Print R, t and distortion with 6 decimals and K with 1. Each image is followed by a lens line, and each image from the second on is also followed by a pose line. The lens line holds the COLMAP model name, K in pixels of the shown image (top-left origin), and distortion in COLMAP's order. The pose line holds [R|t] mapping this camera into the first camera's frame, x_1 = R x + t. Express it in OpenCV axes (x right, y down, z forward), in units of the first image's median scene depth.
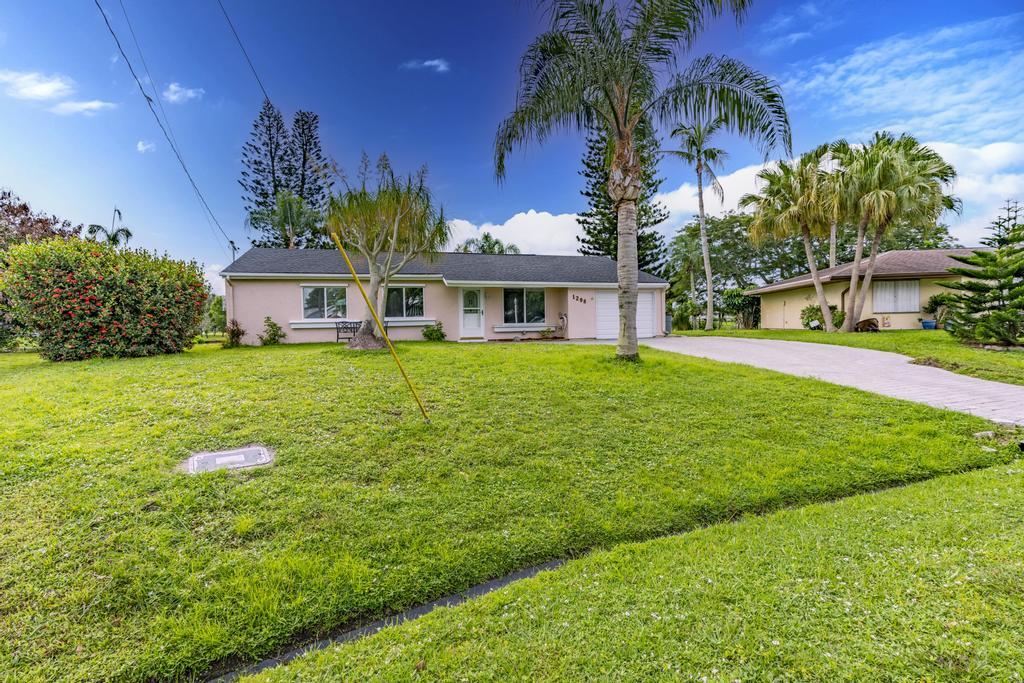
lens RADIAL K [[462.1, 0, 519.7], [0, 462.1, 314.1], [0, 0, 1]] dist [-0.012453, 0.002782]
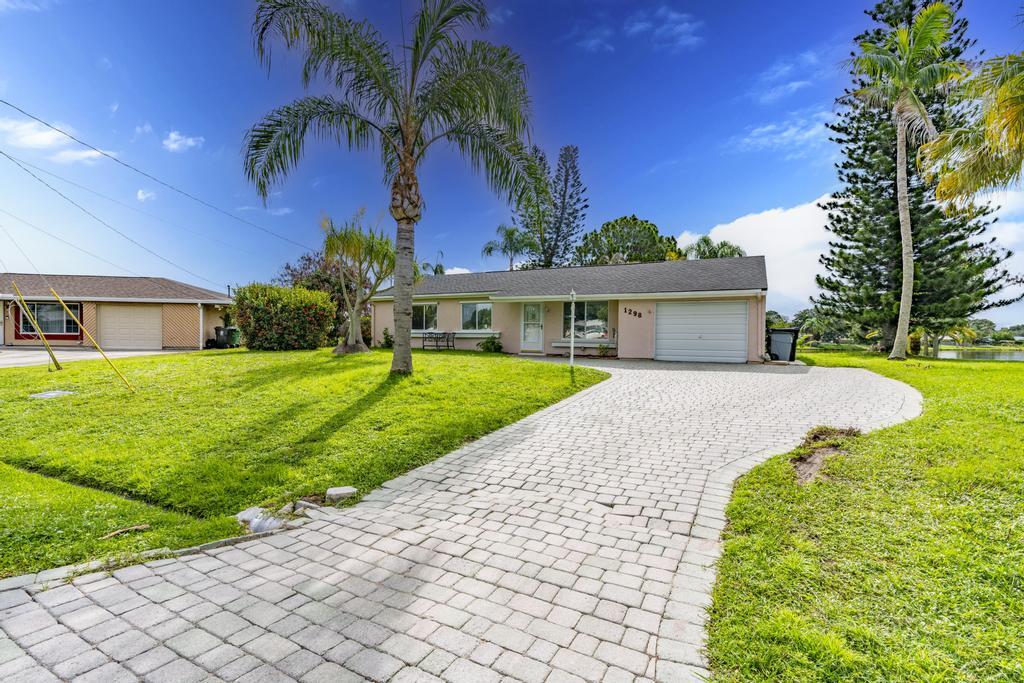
lens RADIAL K [[466.7, 0, 525.6], [0, 466.7, 328.1], [0, 0, 1]] dist [-0.010169, 0.000035]
pose [[0.723217, 0.016352, -0.690427, 0.568894], [-0.010923, 0.999865, 0.012240, -0.011929], [0.690535, -0.001311, 0.723298, 0.218800]]
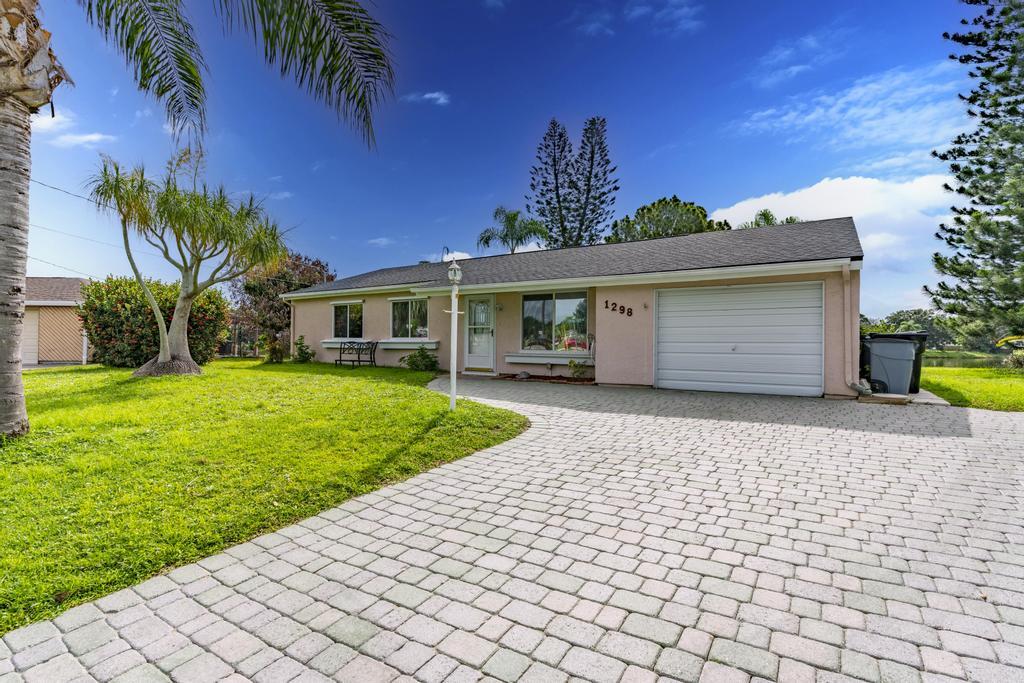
lens RADIAL K [[484.7, 0, 515.8], [0, 484.7, 329.0], [0, 0, 1]] dist [-0.006671, 0.001390]
pose [[0.629606, 0.002198, -0.776912, 0.464315], [-0.003923, 0.999992, -0.000350, -0.008060], [0.776905, 0.003268, 0.629609, 0.546841]]
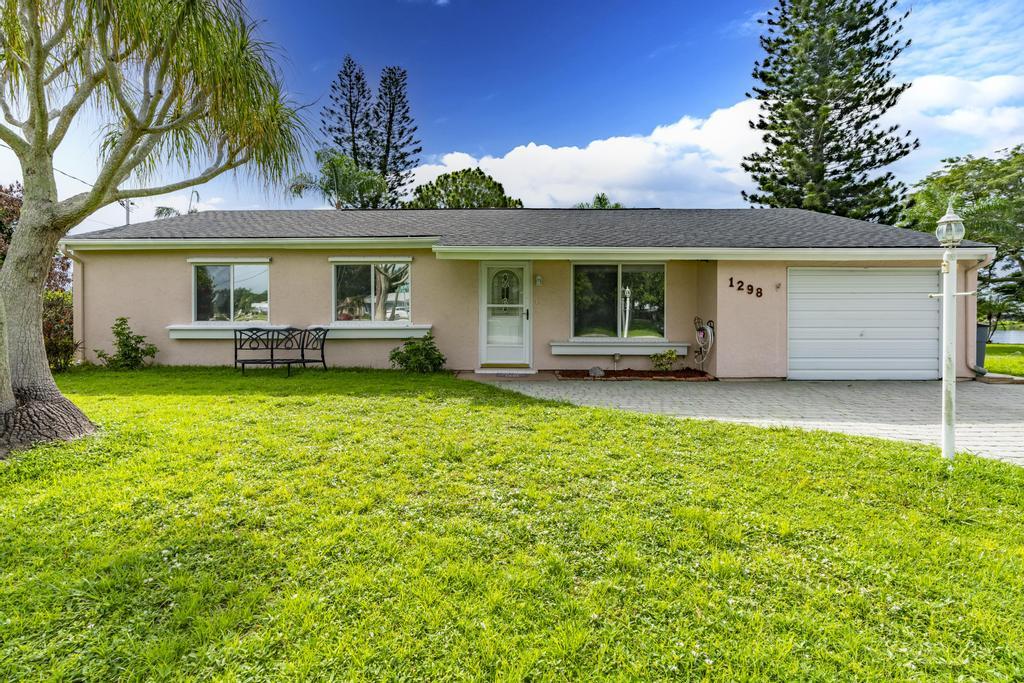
lens RADIAL K [[484.7, 0, 501.8], [0, 484.7, 311.5], [0, 0, 1]] dist [-0.006671, 0.001390]
pose [[0.944774, 0.019225, -0.327158, 0.059146], [-0.014559, 0.999754, 0.016706, -0.013603], [0.327399, -0.011021, 0.944822, 0.474674]]
